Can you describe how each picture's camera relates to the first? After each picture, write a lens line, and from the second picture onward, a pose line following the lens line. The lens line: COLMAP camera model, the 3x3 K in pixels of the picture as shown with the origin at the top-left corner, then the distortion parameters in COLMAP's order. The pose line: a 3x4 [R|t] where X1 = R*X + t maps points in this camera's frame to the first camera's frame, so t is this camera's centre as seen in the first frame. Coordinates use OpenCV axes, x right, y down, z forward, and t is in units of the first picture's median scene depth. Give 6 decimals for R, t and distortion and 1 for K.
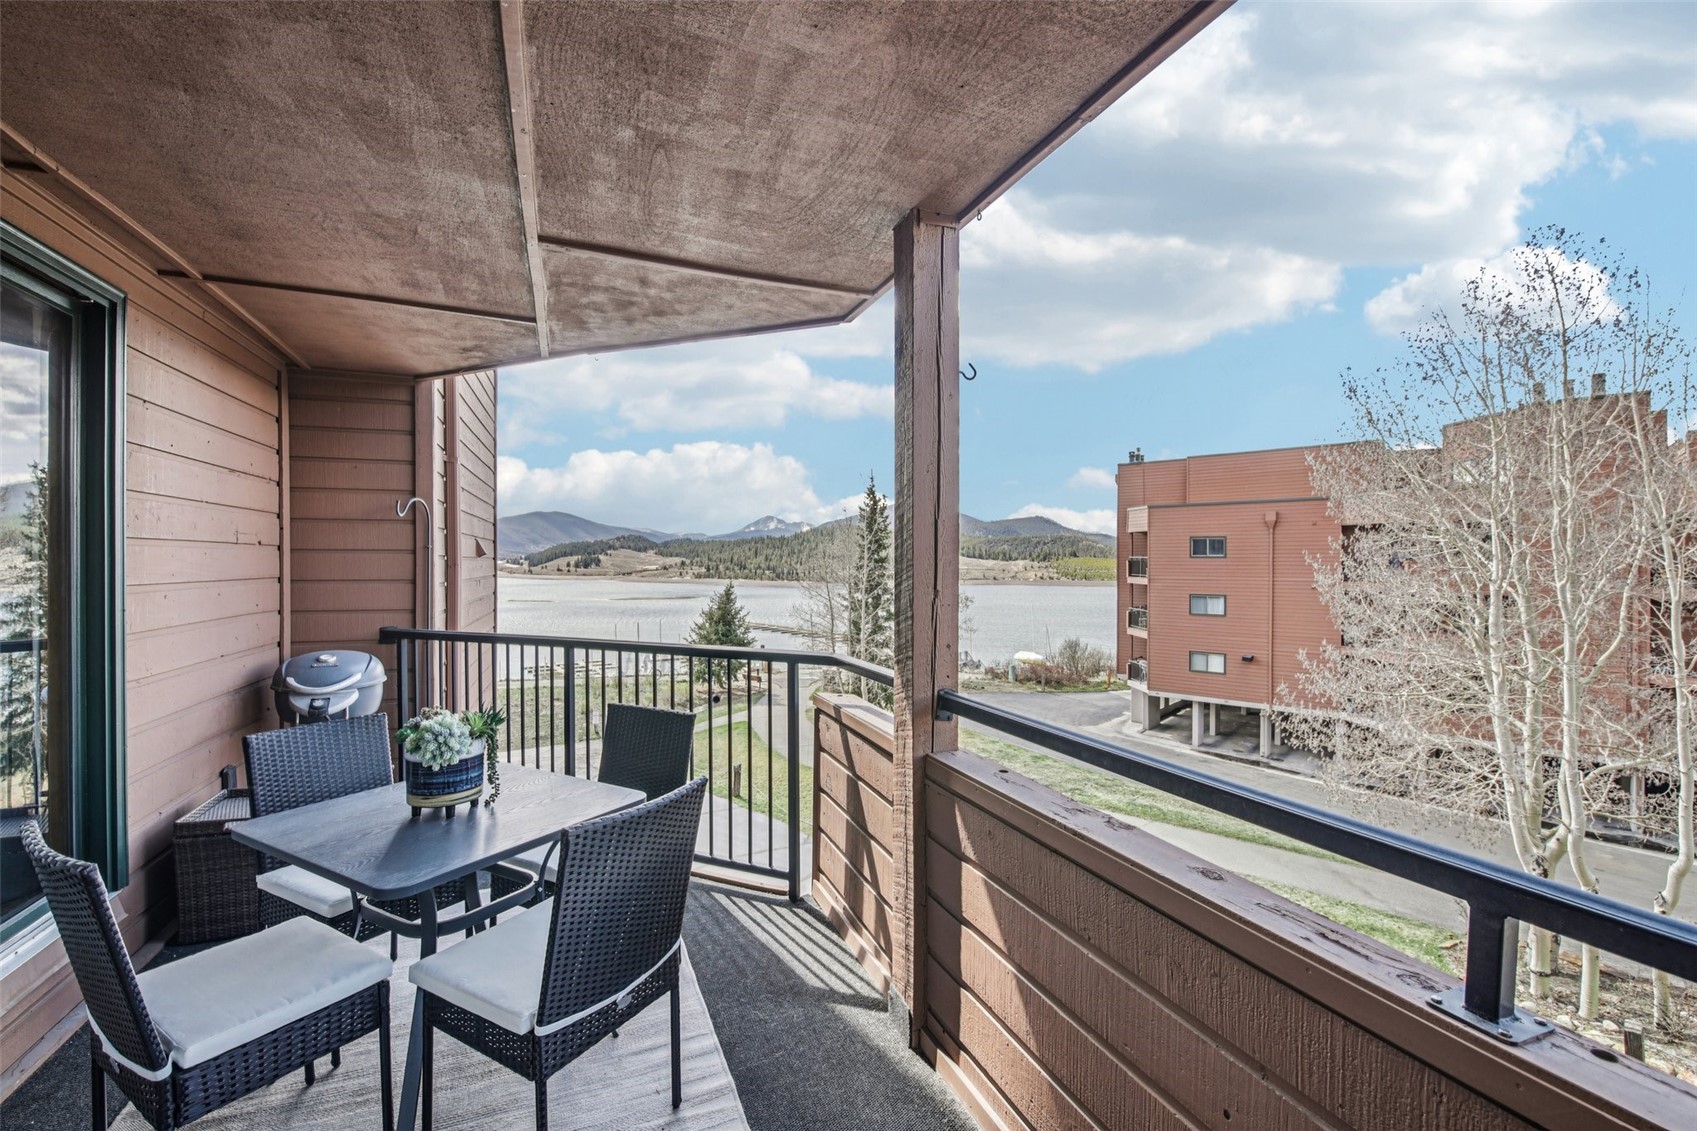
lens RADIAL K [[755.7, 0, 835.7], [0, 755.7, 547.4], [0, 0, 1]] dist [0.001630, -0.010389]
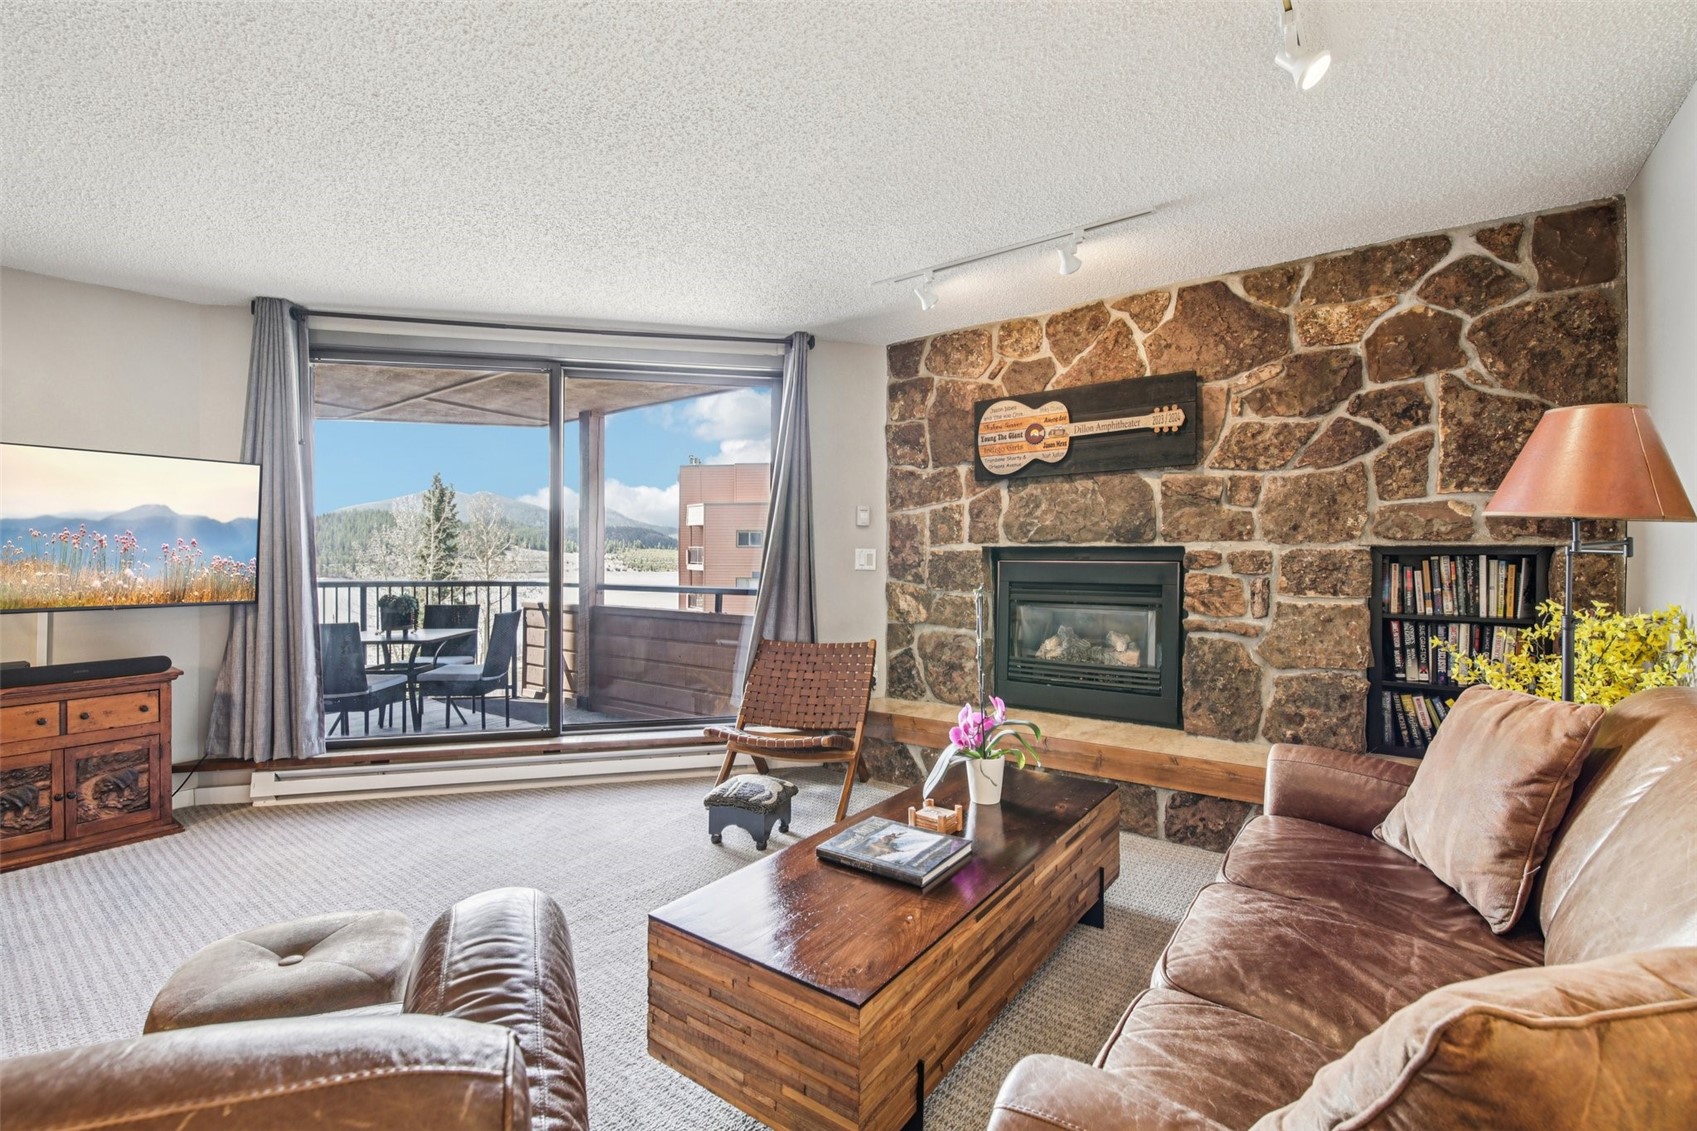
lens RADIAL K [[744.7, 0, 848.5], [0, 744.7, 562.8], [0, 0, 1]] dist [0.000292, -0.010703]
pose [[0.837881, -0.010224, 0.545757, -0.035343], [-0.007141, 0.999534, 0.029688, 0.001468], [-0.545806, -0.028772, 0.837417, -0.109847]]
